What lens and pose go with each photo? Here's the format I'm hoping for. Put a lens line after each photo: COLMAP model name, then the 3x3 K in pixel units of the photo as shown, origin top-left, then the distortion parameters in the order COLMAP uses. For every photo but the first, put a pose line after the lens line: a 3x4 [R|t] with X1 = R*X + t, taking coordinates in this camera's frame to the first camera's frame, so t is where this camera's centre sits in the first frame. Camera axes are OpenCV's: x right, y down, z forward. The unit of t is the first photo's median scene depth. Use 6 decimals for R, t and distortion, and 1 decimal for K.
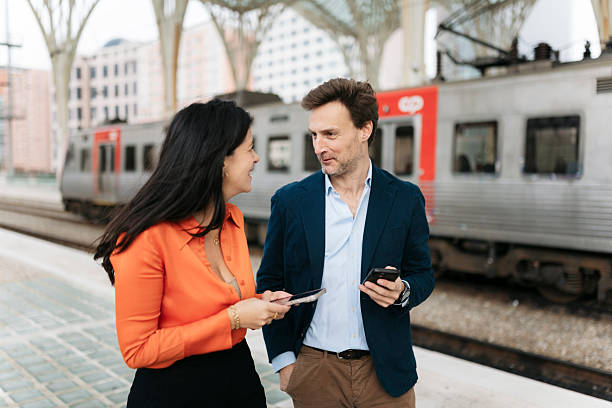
lens RADIAL K [[600.2, 0, 303.5], [0, 600.2, 206.9], [0, 0, 1]] dist [0.002306, -0.000850]
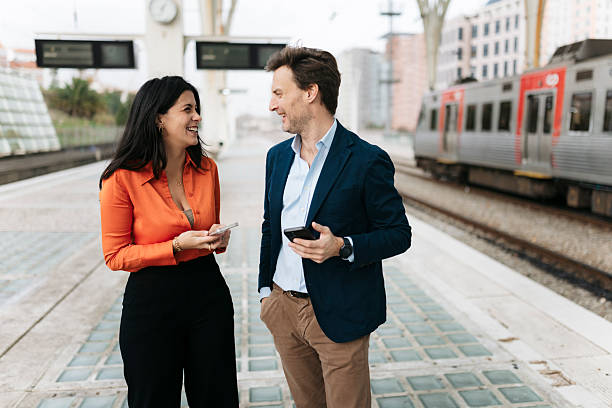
lens RADIAL K [[600.2, 0, 303.5], [0, 600.2, 206.9], [0, 0, 1]] dist [0.002306, -0.000850]
pose [[0.821812, 0.066347, -0.565882, 0.119648], [-0.028185, 0.996715, 0.075929, 0.000113], [0.569061, -0.046450, 0.820982, 0.013095]]
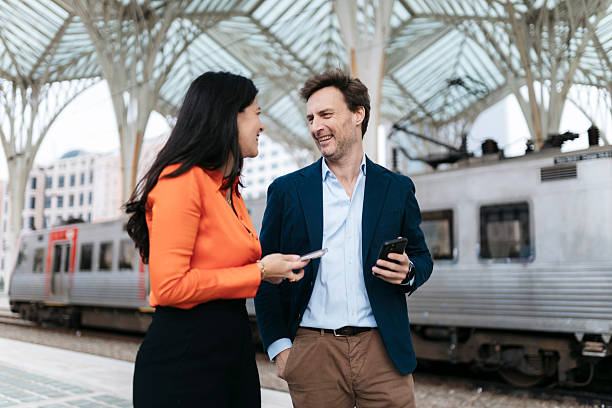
lens RADIAL K [[598.4, 0, 306.5], [0, 598.4, 202.2], [0, 0, 1]] dist [-0.020203, -0.001266]
pose [[0.996886, 0.005409, 0.078675, -0.012273], [0.009597, 0.981909, -0.189109, 0.038146], [-0.078275, 0.189275, 0.978799, -0.003668]]
